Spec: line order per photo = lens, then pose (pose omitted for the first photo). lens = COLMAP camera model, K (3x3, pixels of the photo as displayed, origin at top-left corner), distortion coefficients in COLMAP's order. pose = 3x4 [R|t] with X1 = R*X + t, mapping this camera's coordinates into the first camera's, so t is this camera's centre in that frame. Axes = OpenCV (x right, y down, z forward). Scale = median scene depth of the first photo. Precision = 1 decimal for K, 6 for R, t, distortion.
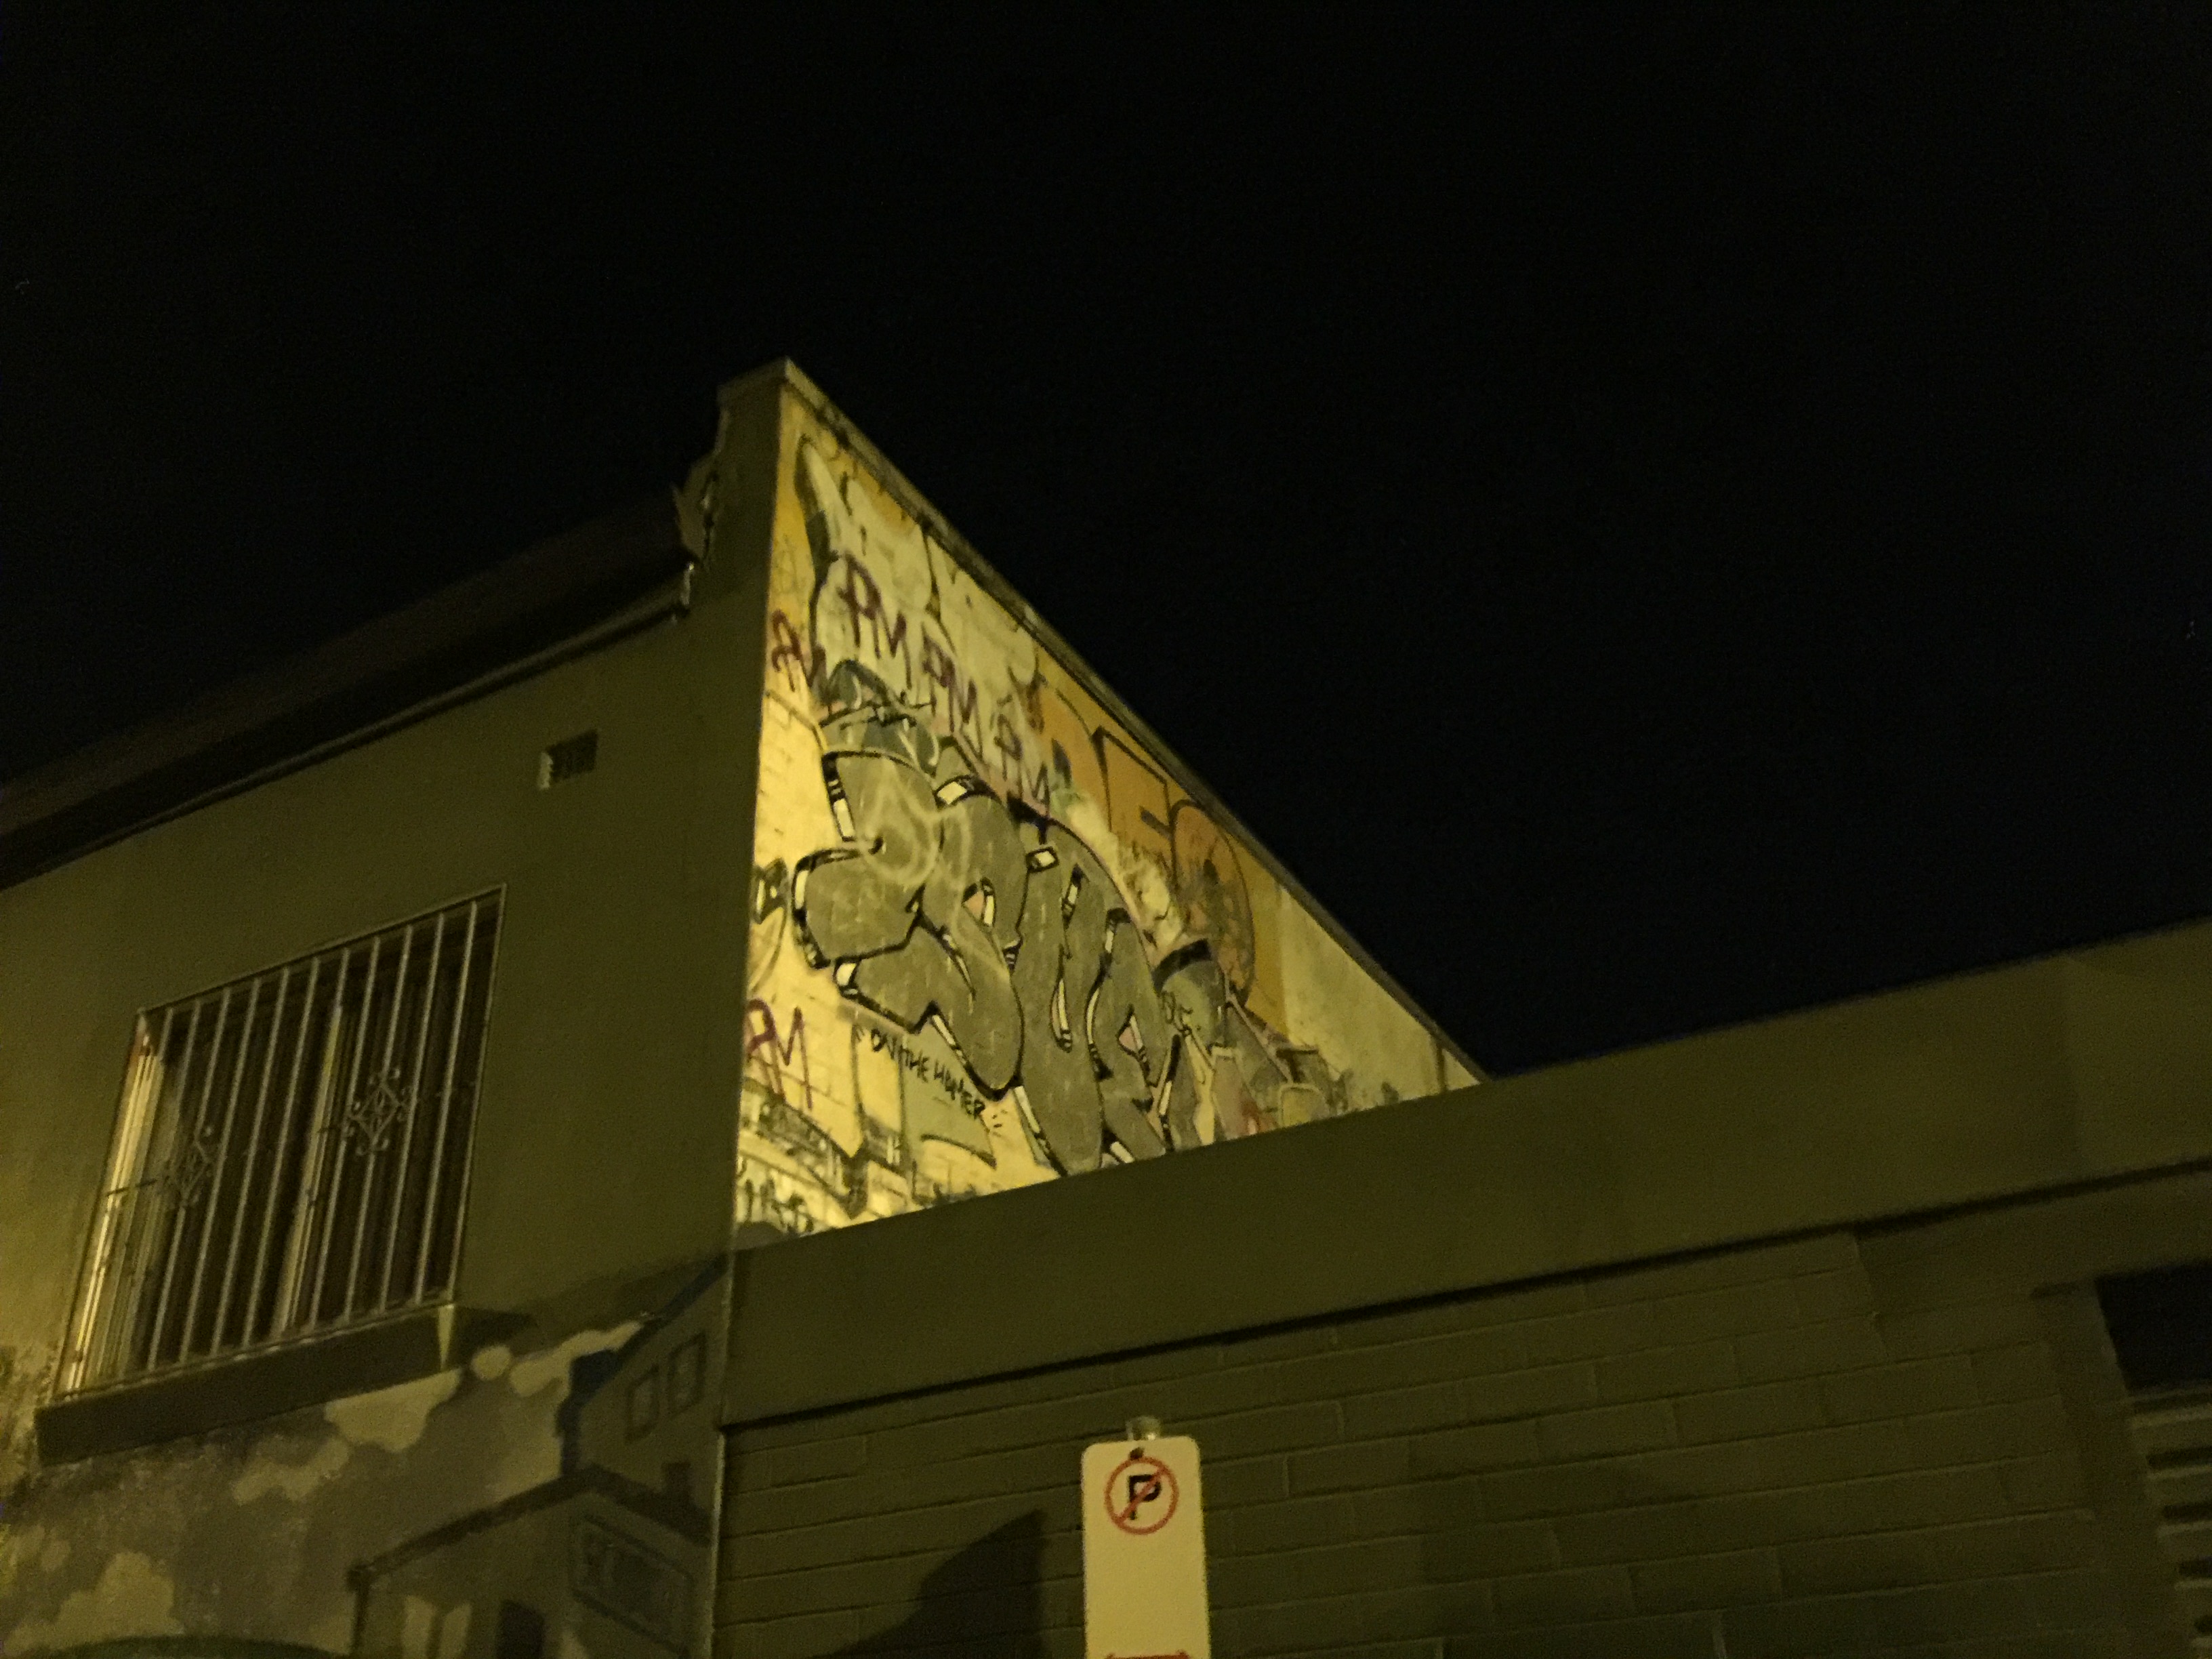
lens RADIAL K [[1883.5, 0, 1118.8], [0, 1883.5, 831.5], [0, 0, 1]] dist [0.092745, -0.144115]
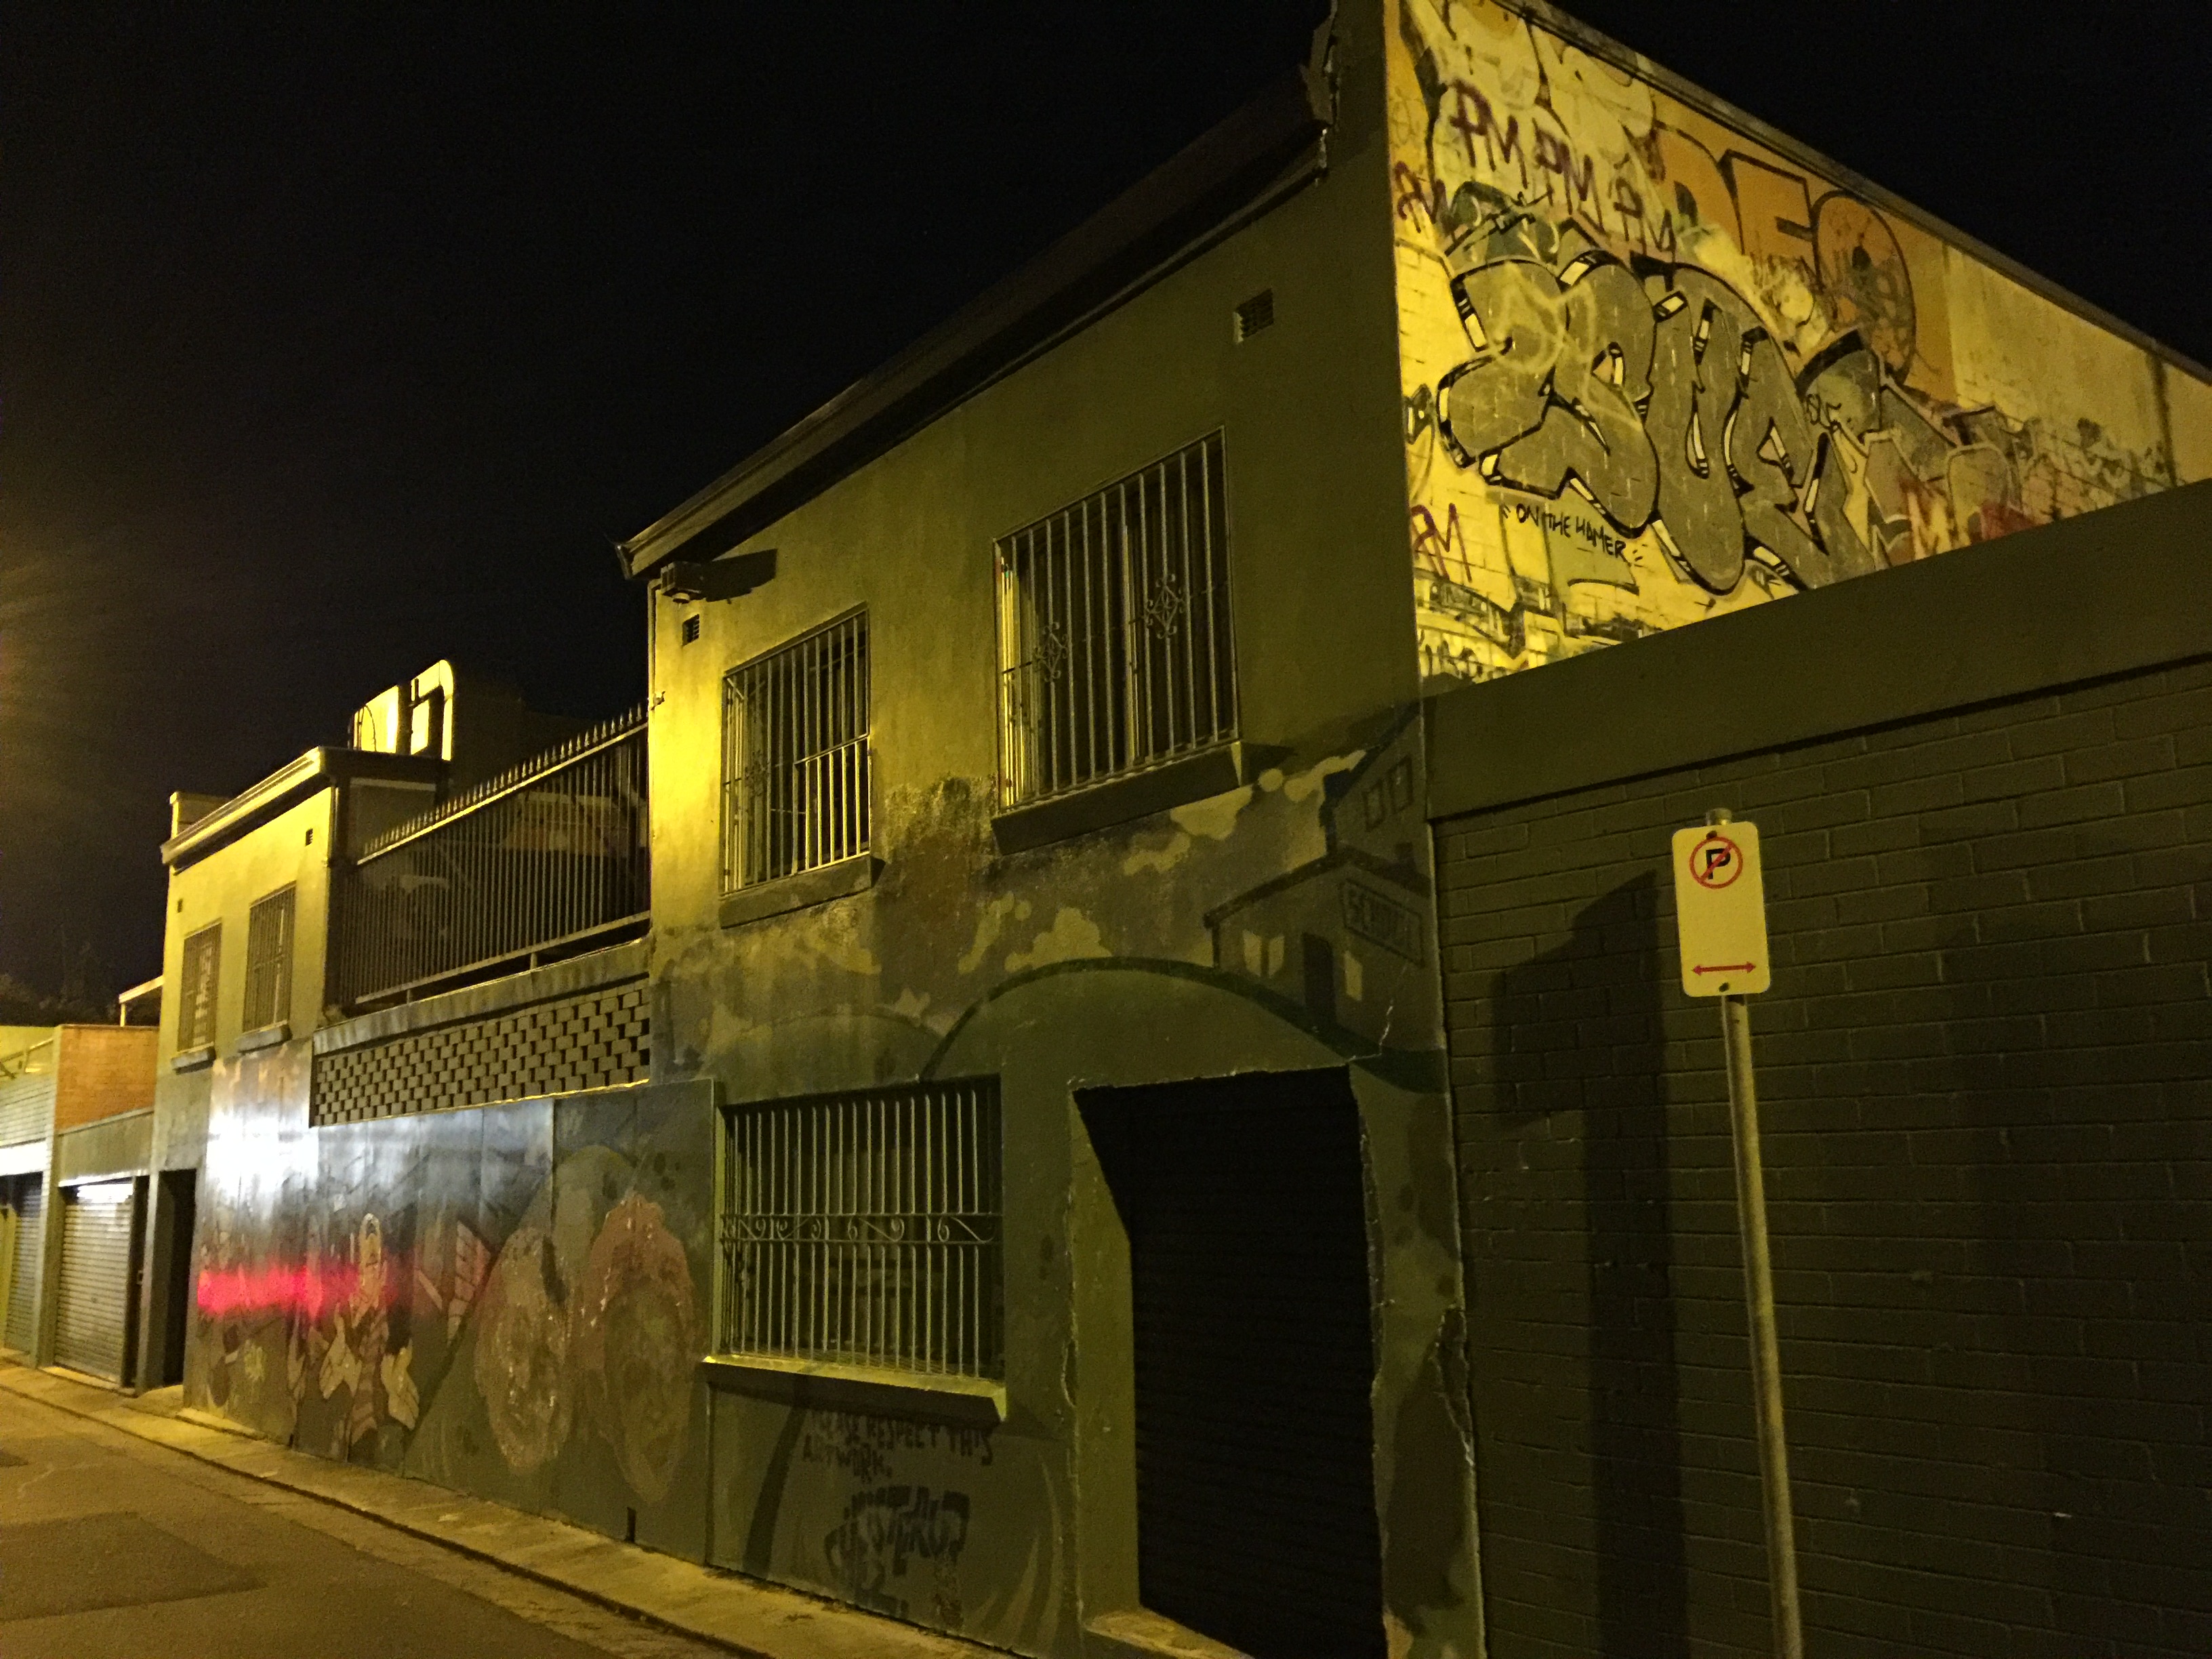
lens RADIAL K [[1883.5, 0, 1118.8], [0, 1883.5, 831.5], [0, 0, 1]] dist [0.092745, -0.144115]
pose [[0.916141, -0.051936, -0.397477, 0.114026], [0.187286, 0.932148, 0.309876, -0.130674], [0.354413, -0.358332, 0.863707, -0.248914]]
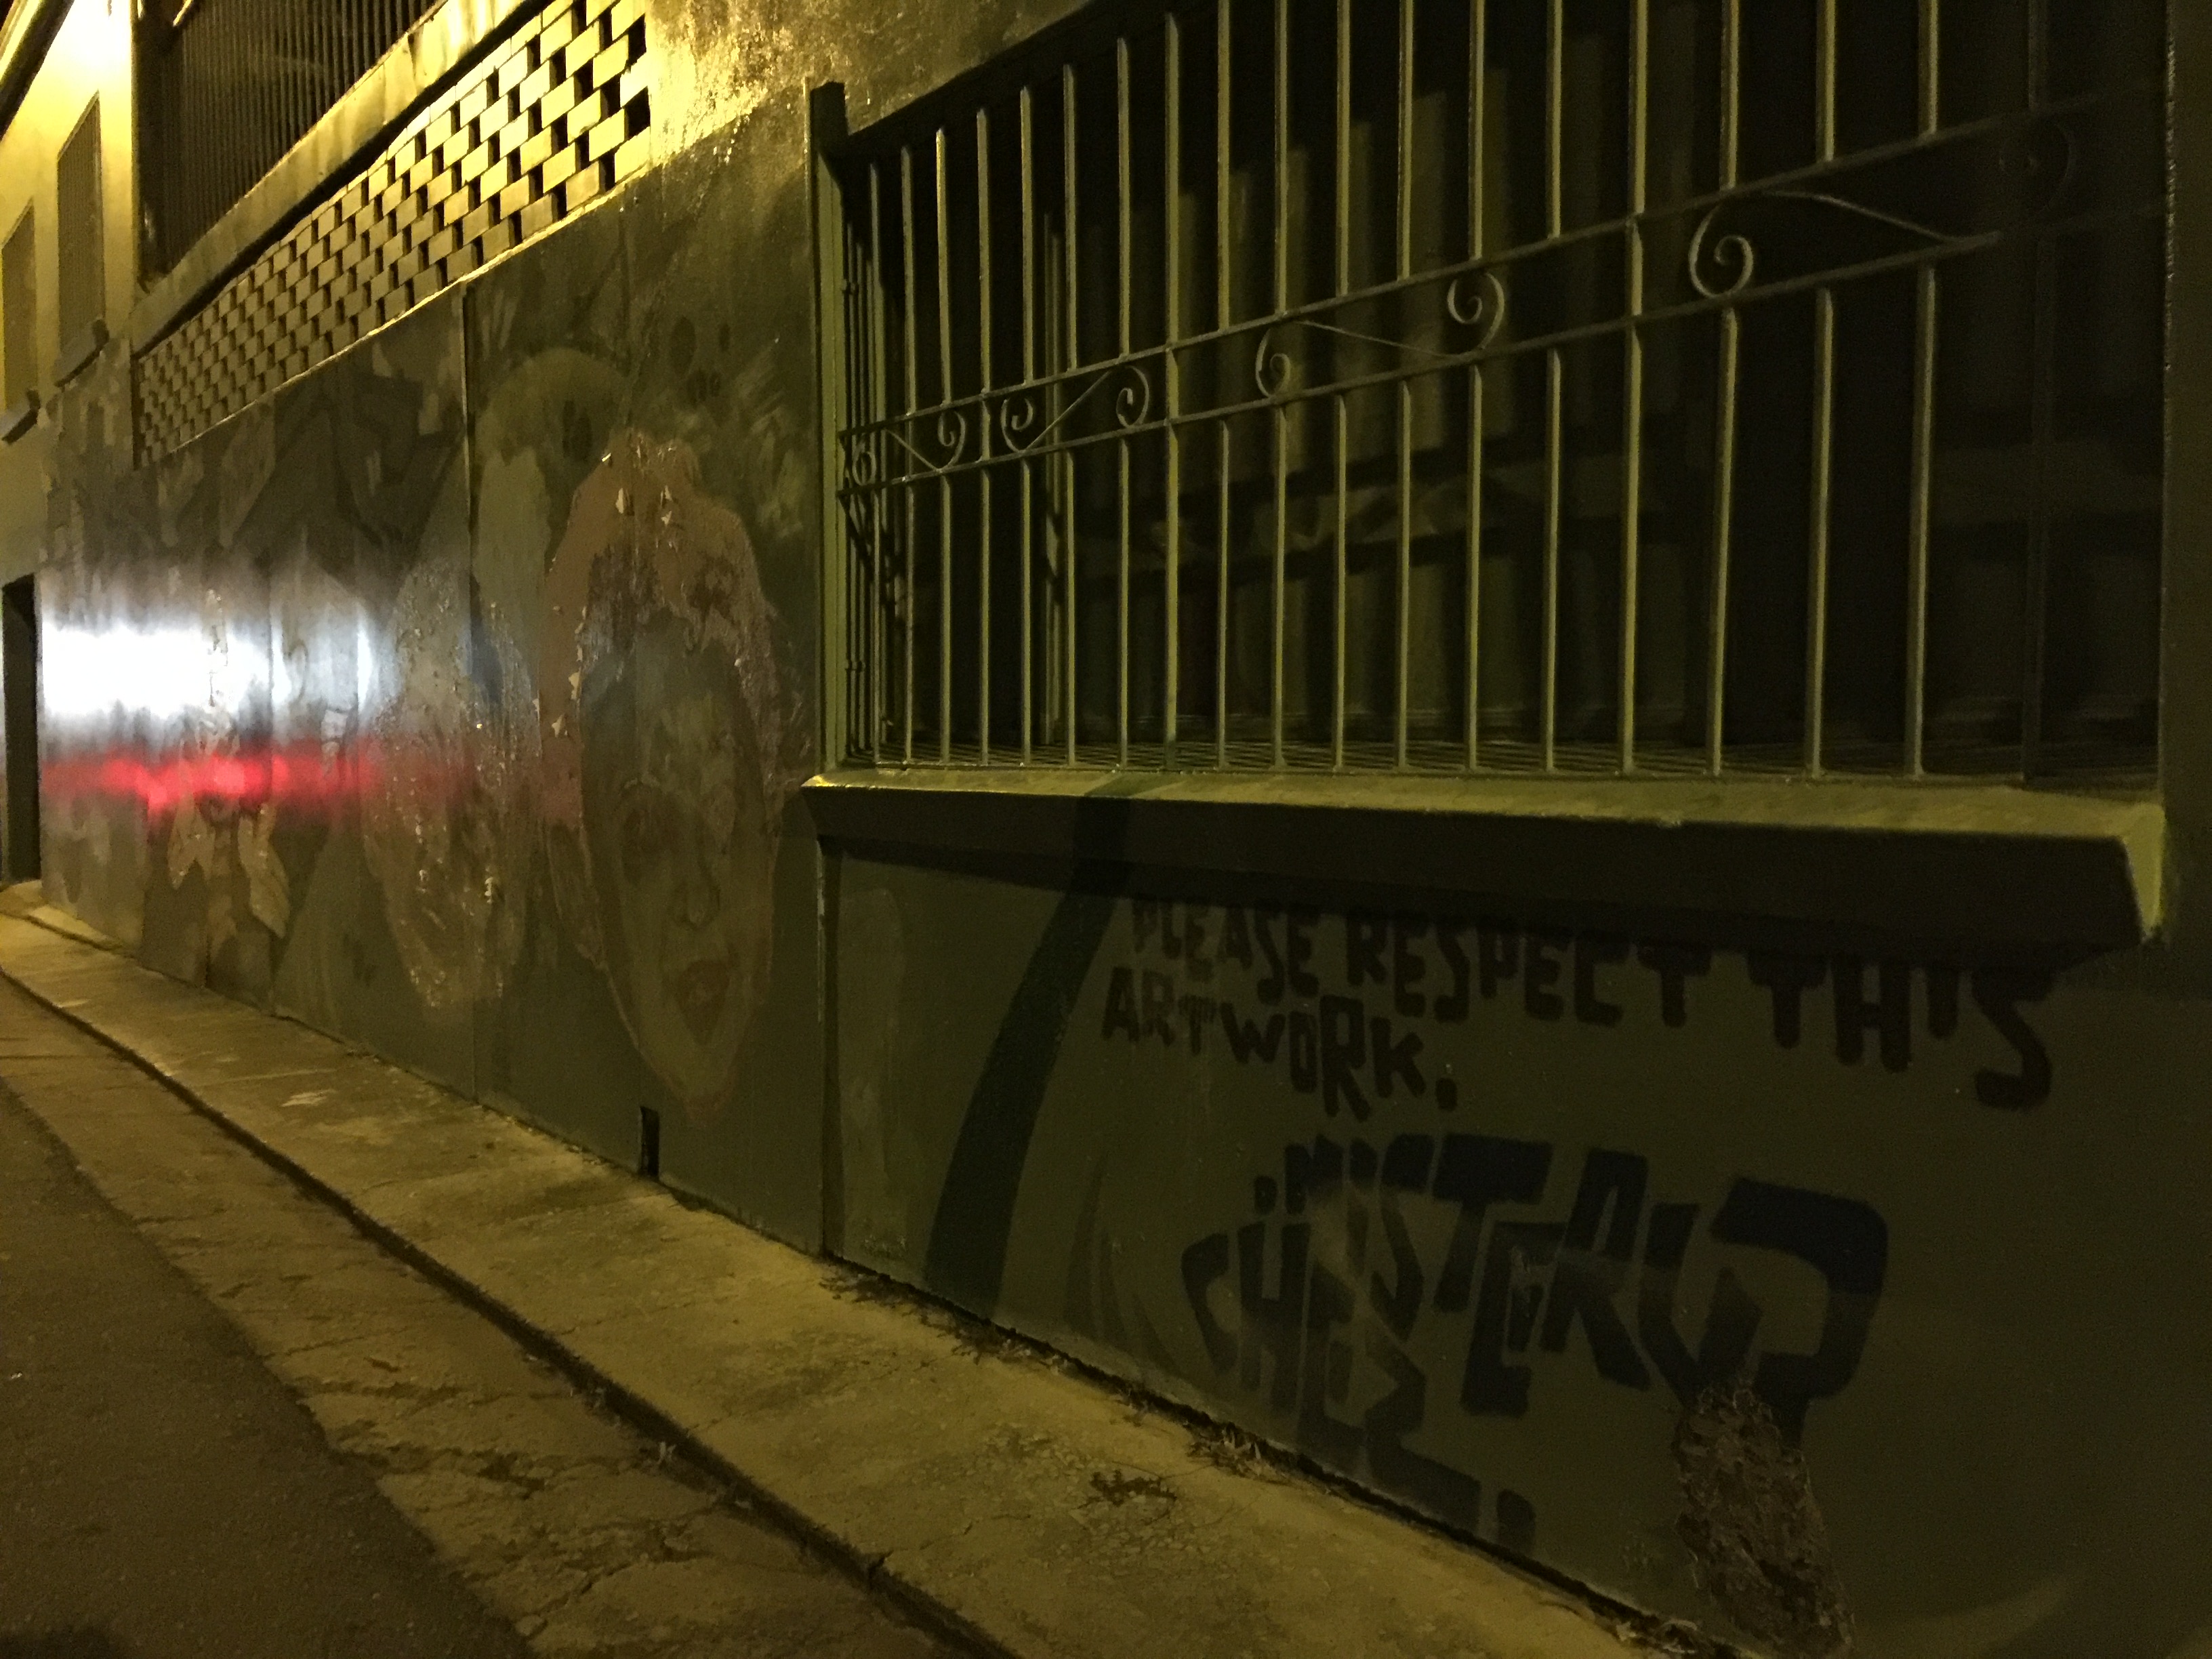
lens RADIAL K [[1883.5, 0, 1118.8], [0, 1883.5, 831.5], [0, 0, 1]] dist [0.092745, -0.144115]
pose [[0.906891, 0.063416, -0.416567, -0.578166], [0.176067, 0.841138, 0.511358, 0.488013], [0.382818, -0.537089, 0.751655, 0.481236]]
